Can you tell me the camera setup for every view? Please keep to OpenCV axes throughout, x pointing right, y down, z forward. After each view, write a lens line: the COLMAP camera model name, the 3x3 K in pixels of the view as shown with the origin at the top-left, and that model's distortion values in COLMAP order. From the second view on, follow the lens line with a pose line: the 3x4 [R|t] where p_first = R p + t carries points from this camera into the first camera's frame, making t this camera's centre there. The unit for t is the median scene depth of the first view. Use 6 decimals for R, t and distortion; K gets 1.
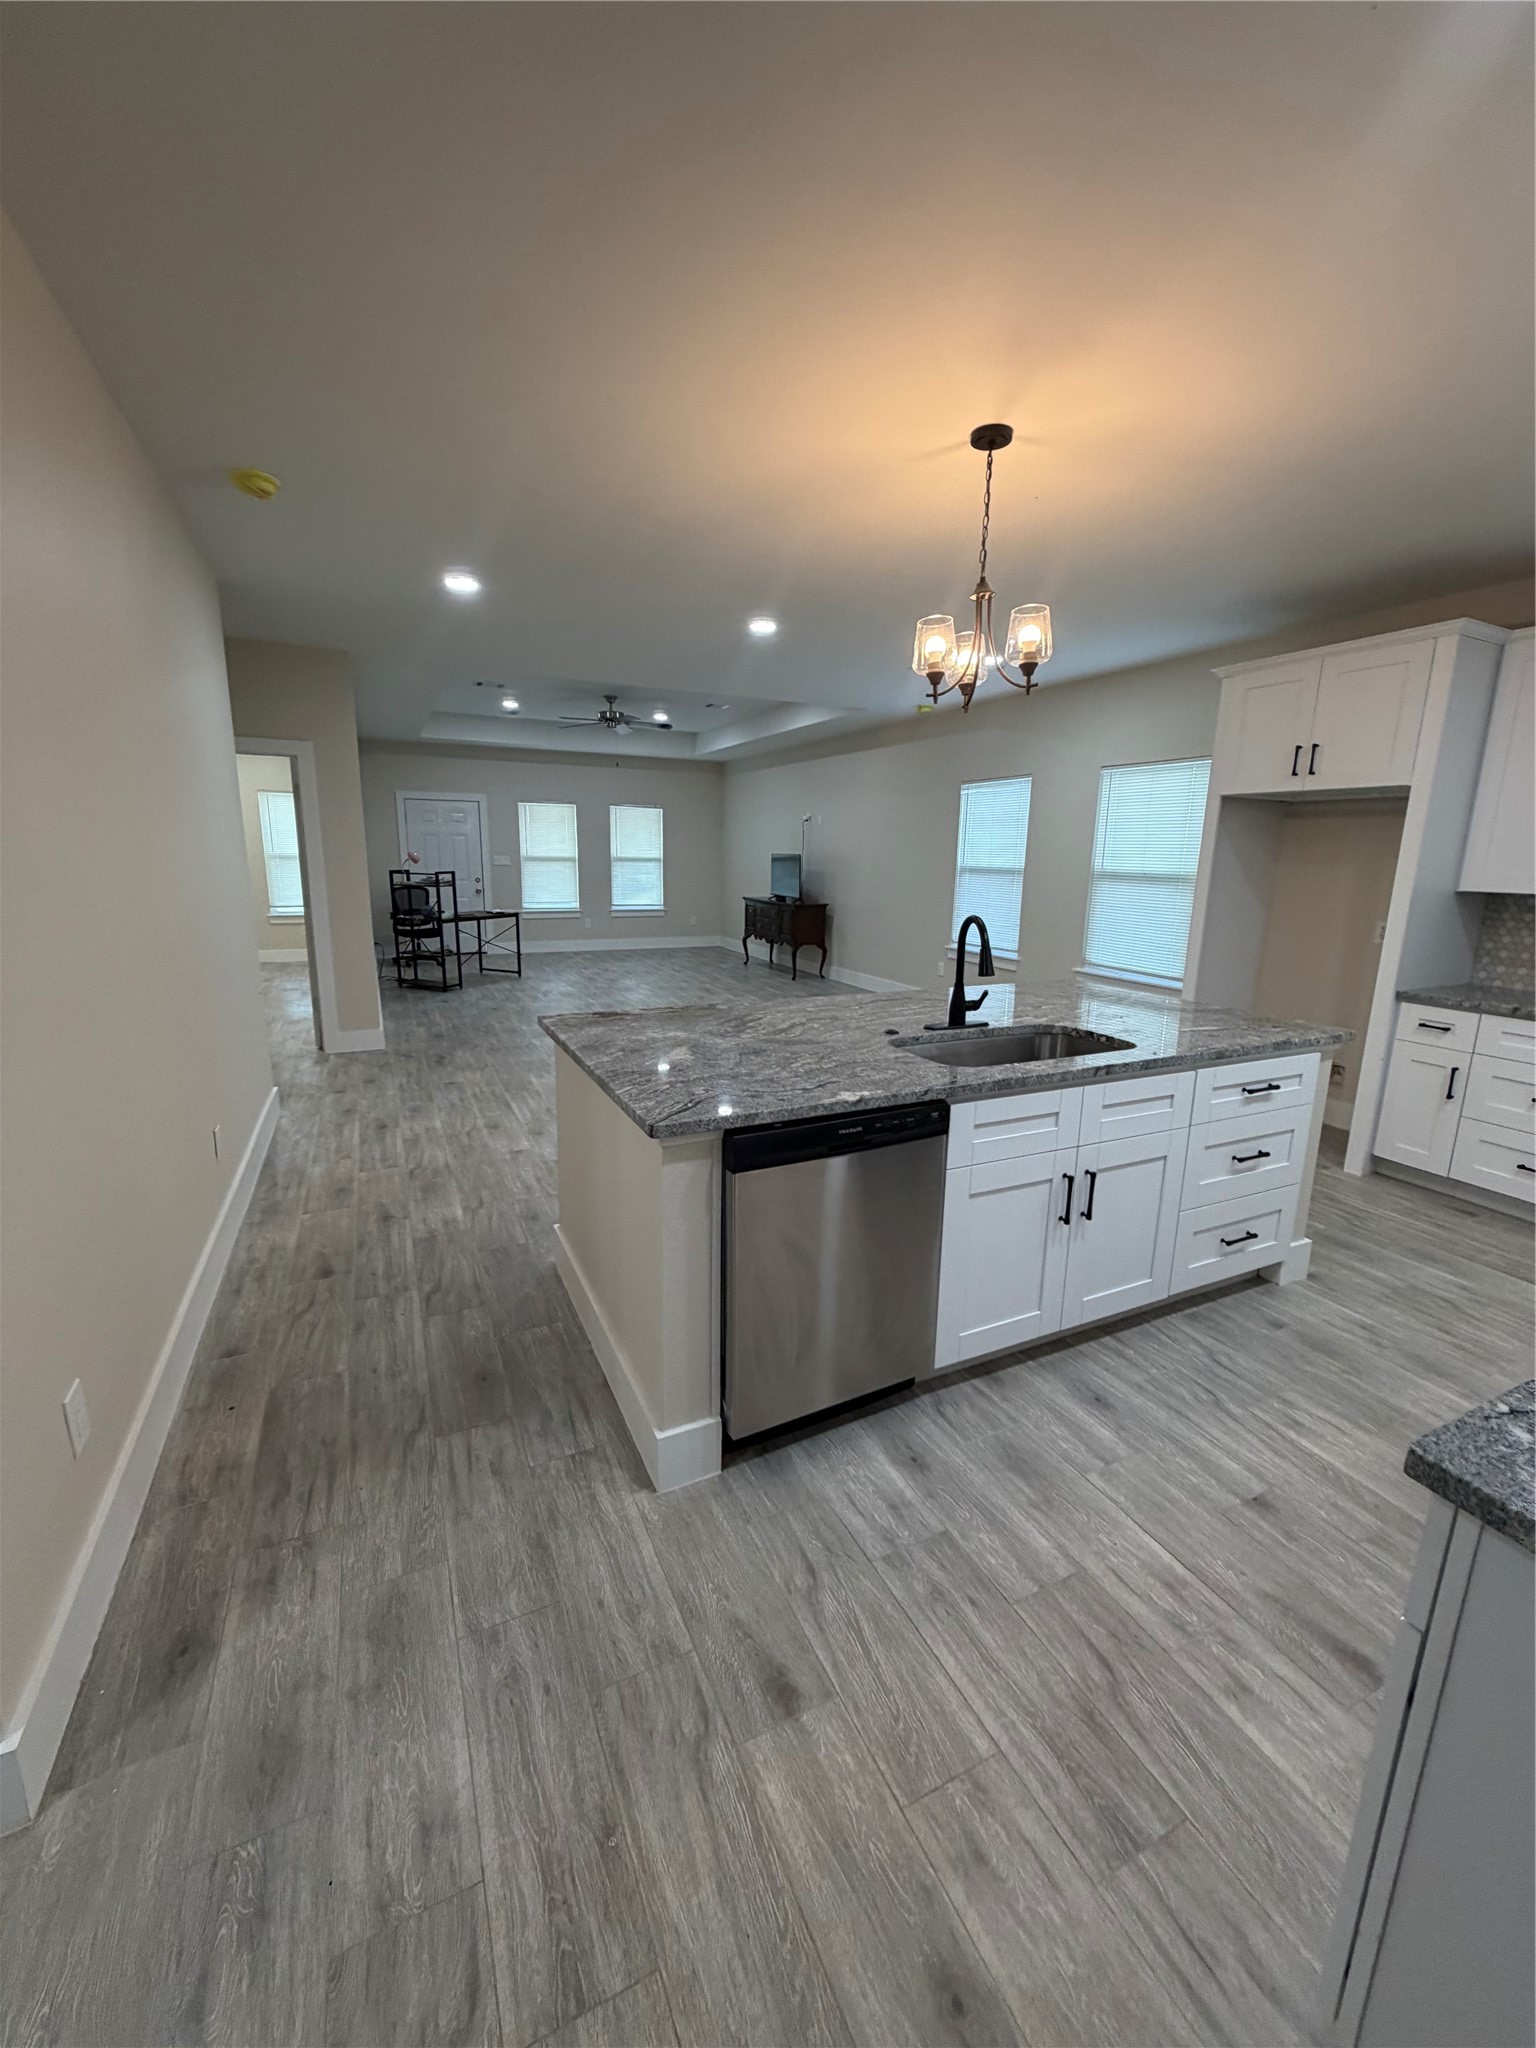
lens RADIAL K [[814.2, 0, 766.6], [0, 814.2, 1022.9], [0, 0, 1]] dist [-0.001504, 0.000657]
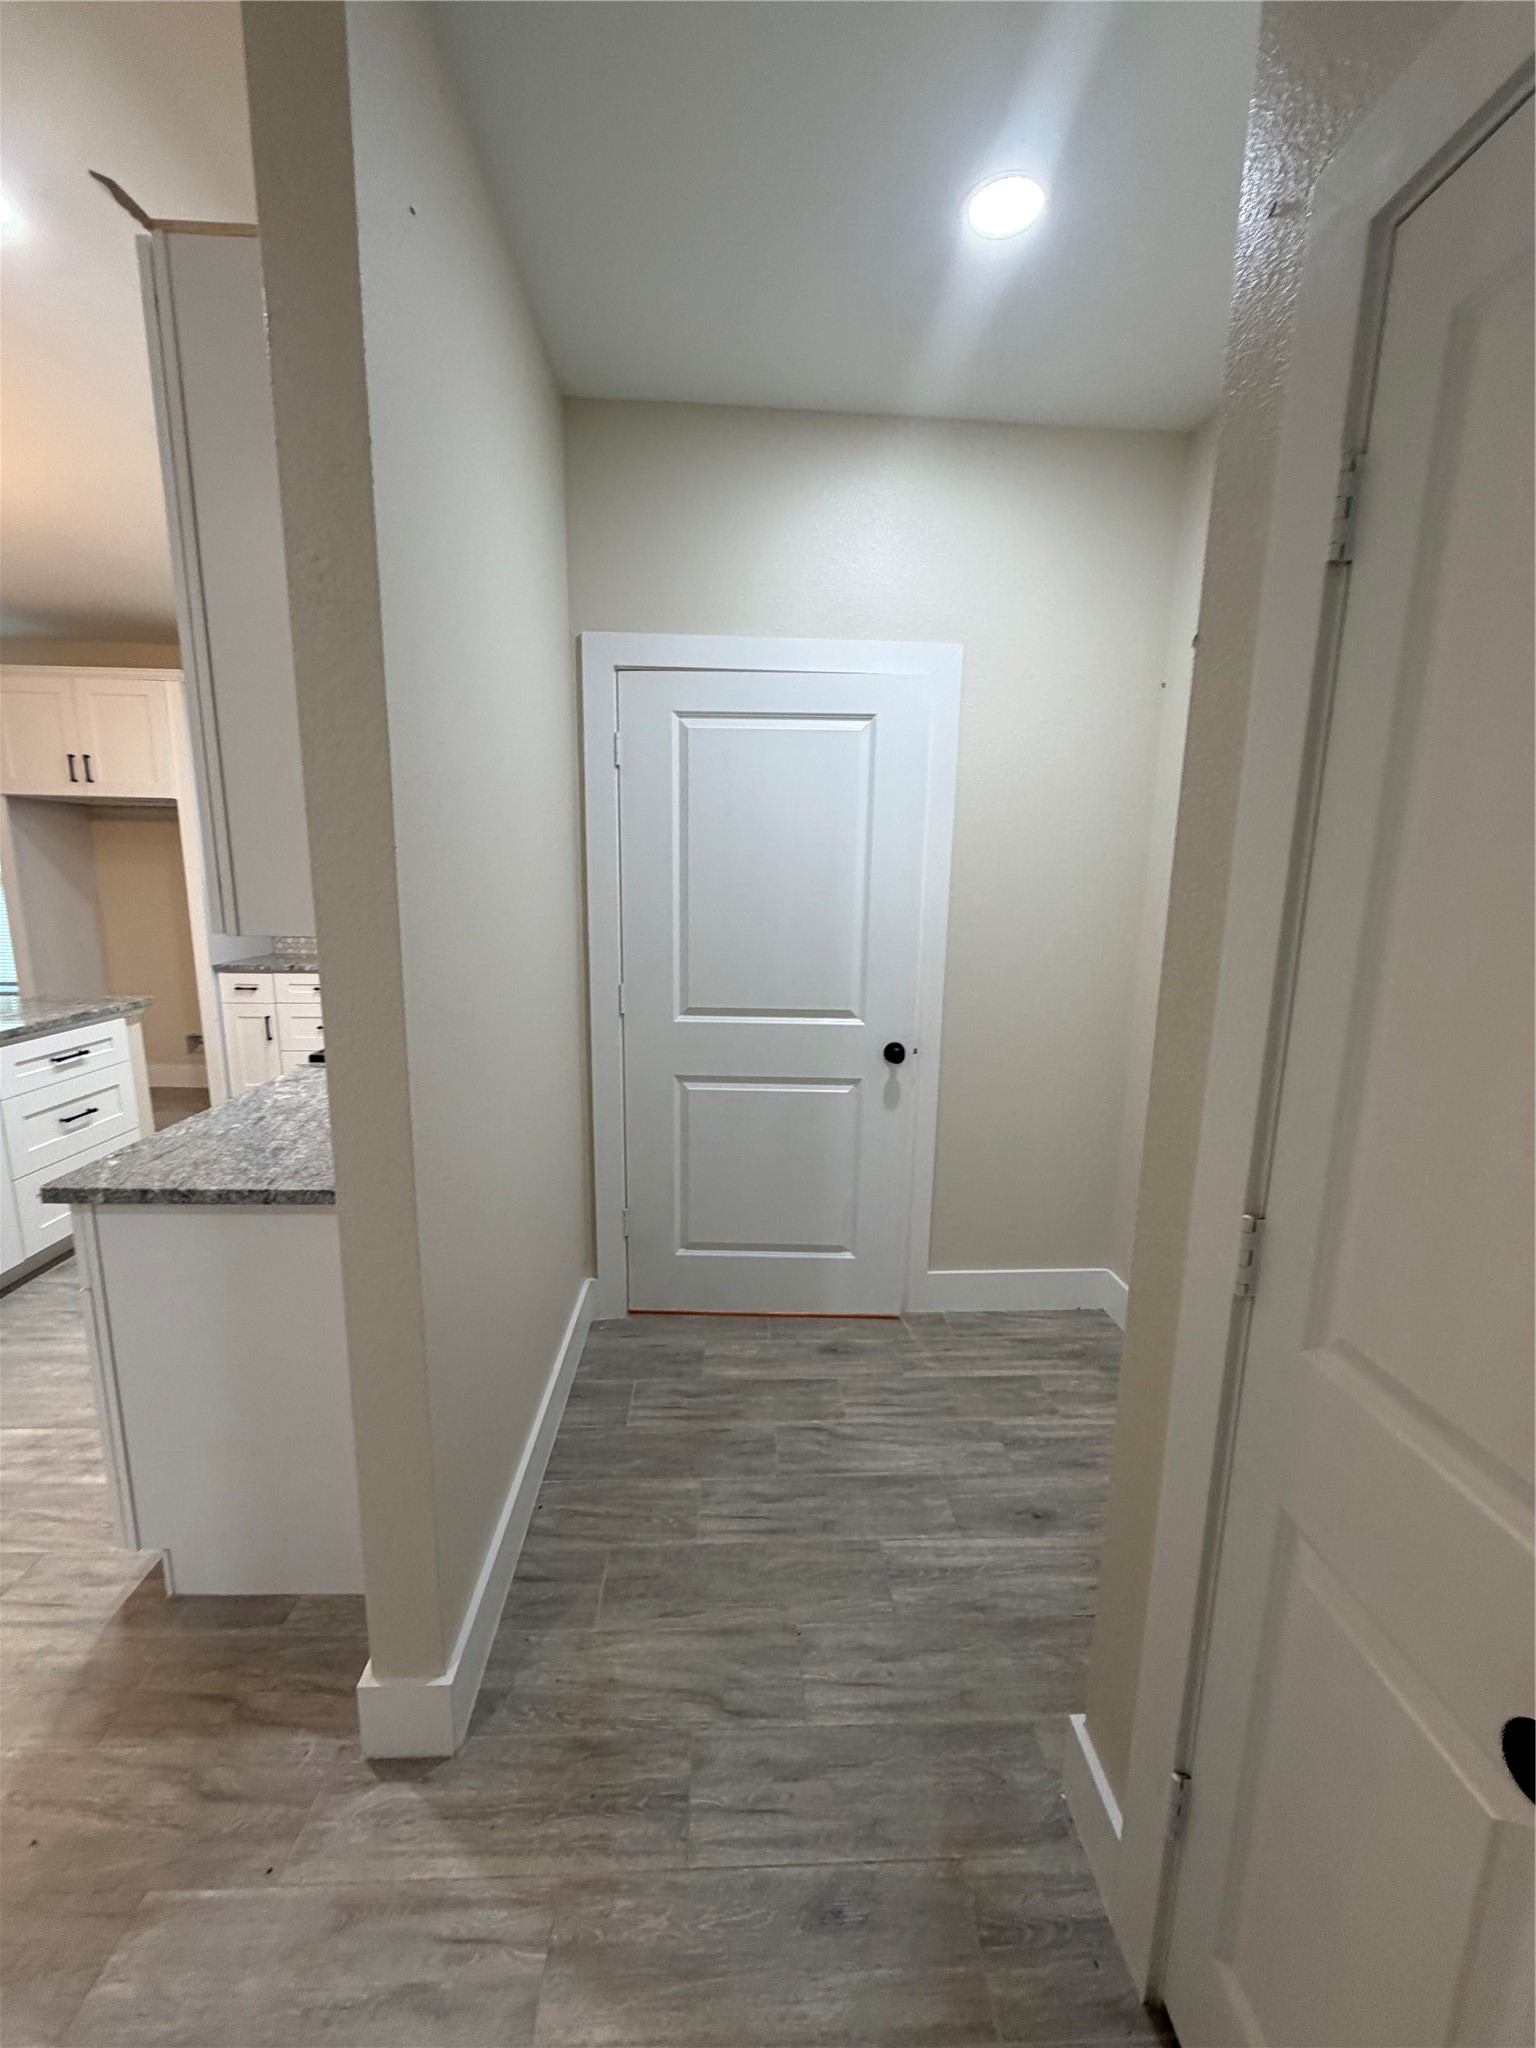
lens RADIAL K [[814.2, 0, 762.1], [0, 814.2, 1024.9], [0, 0, 1]] dist [-0.001504, 0.000657]
pose [[0.396223, -0.183723, 0.899585, -0.039375], [0.180140, 0.976288, 0.120046, 0.077133], [-0.900309, 0.114486, 0.419924, -0.390089]]
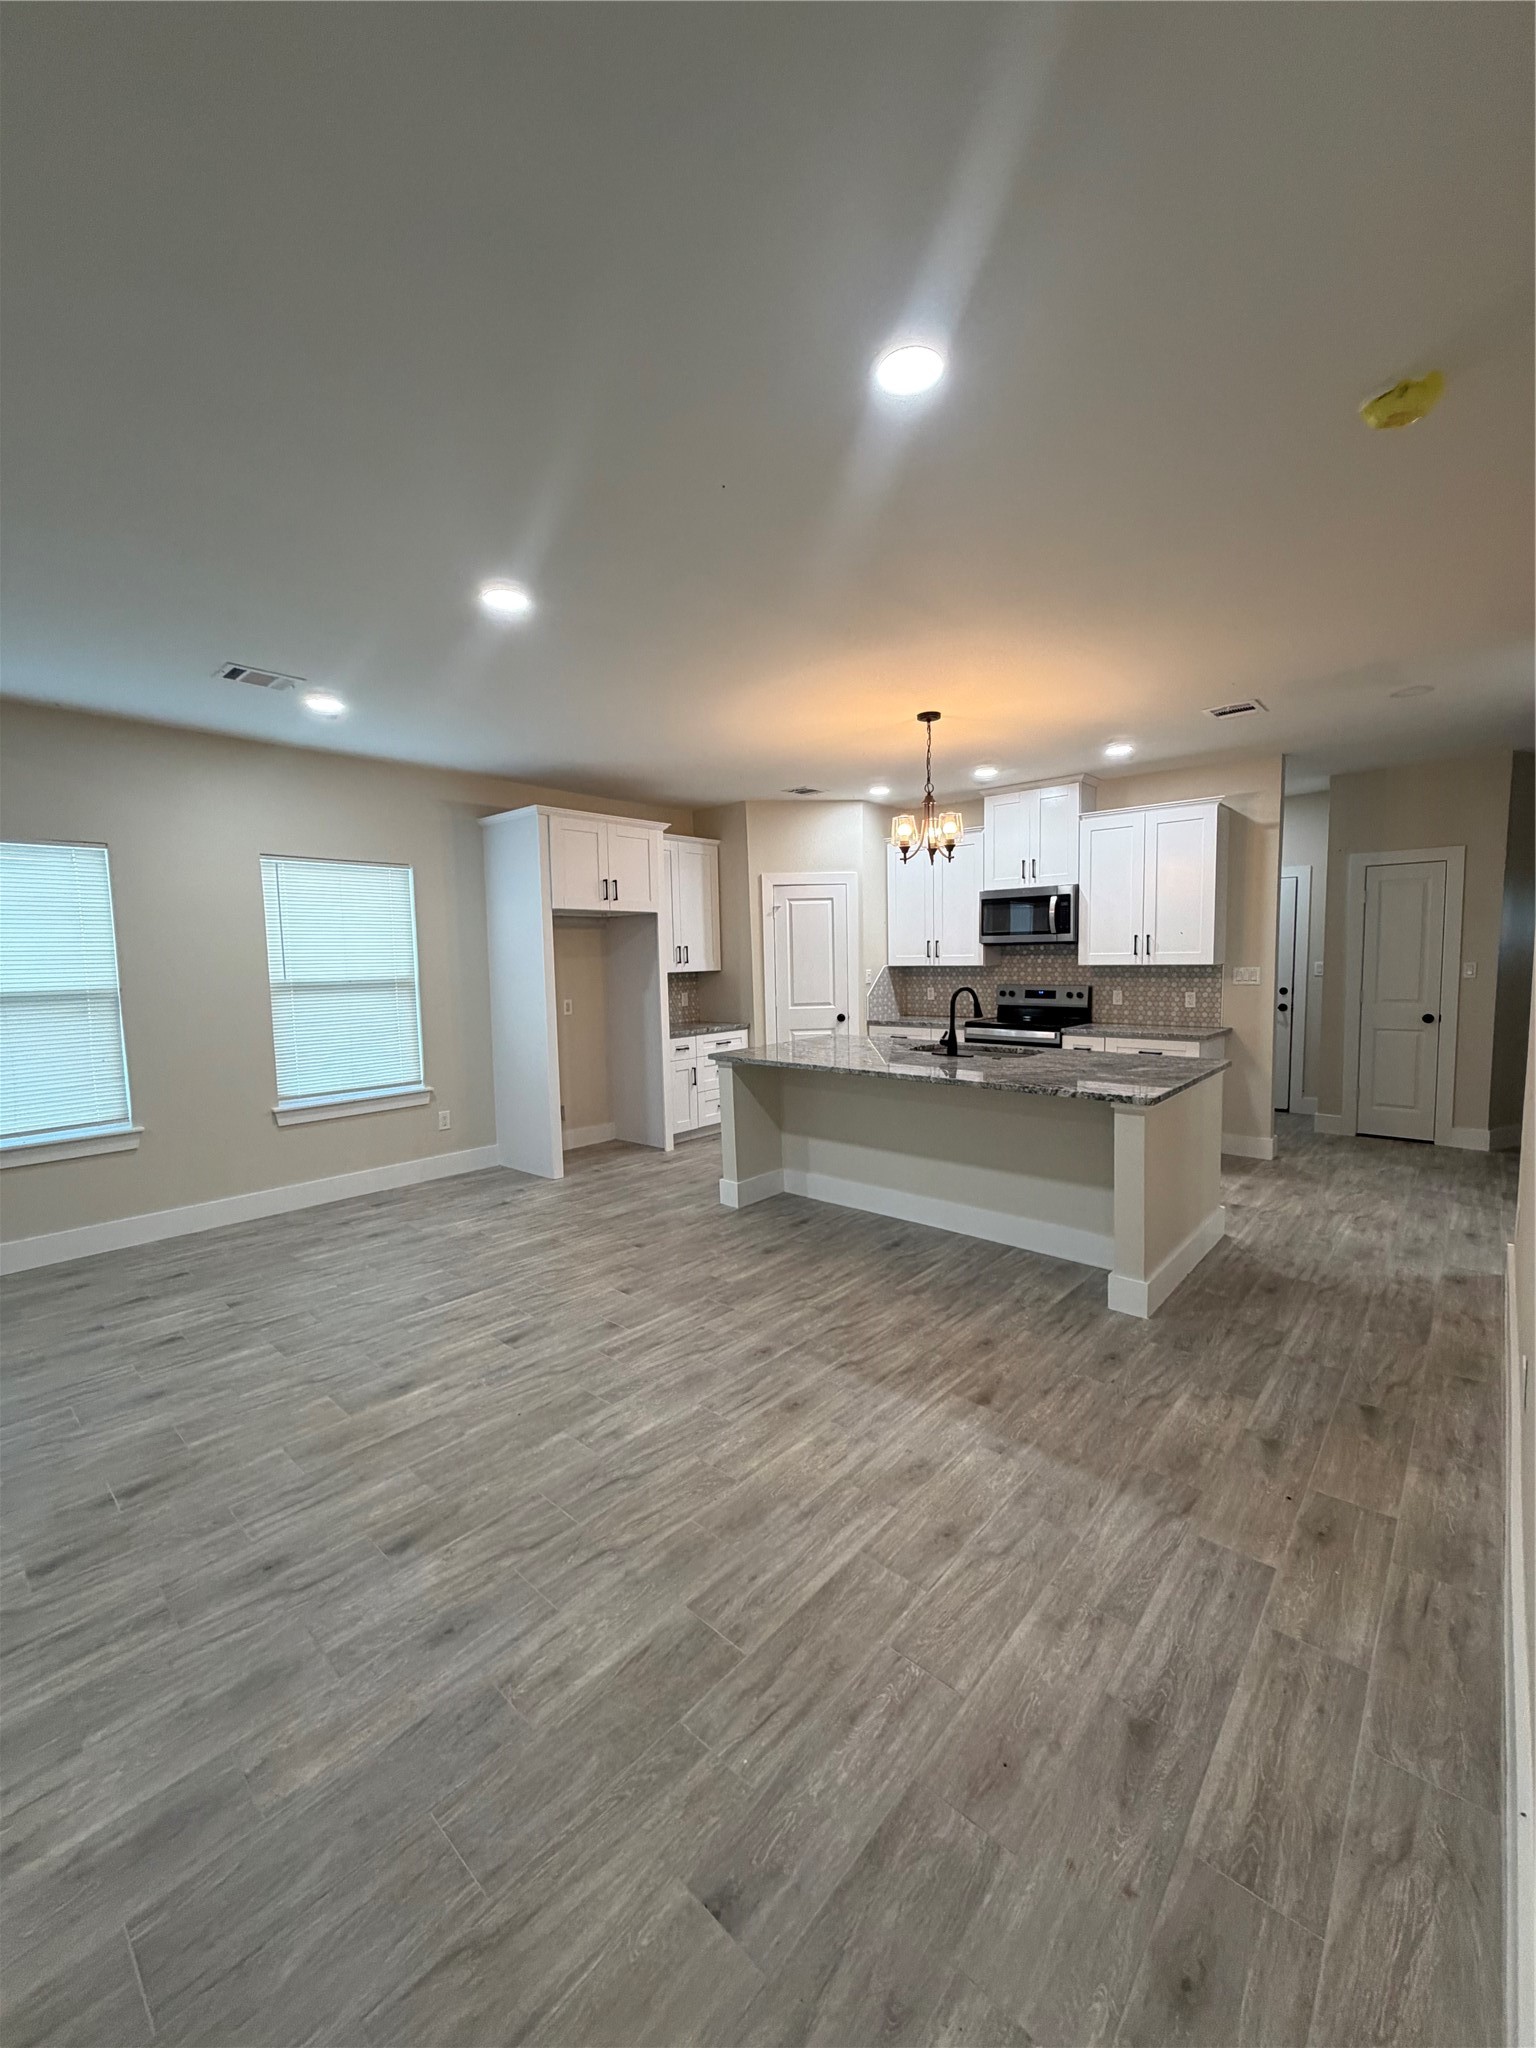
lens RADIAL K [[814.2, 0, 763.5], [0, 814.2, 1025.8], [0, 0, 1]] dist [-0.001504, 0.000657]
pose [[-0.382807, -0.092123, 0.919224, -1.218408], [0.203322, 0.962217, 0.181104, -0.463100], [-0.901177, 0.256226, -0.349612, 2.055121]]
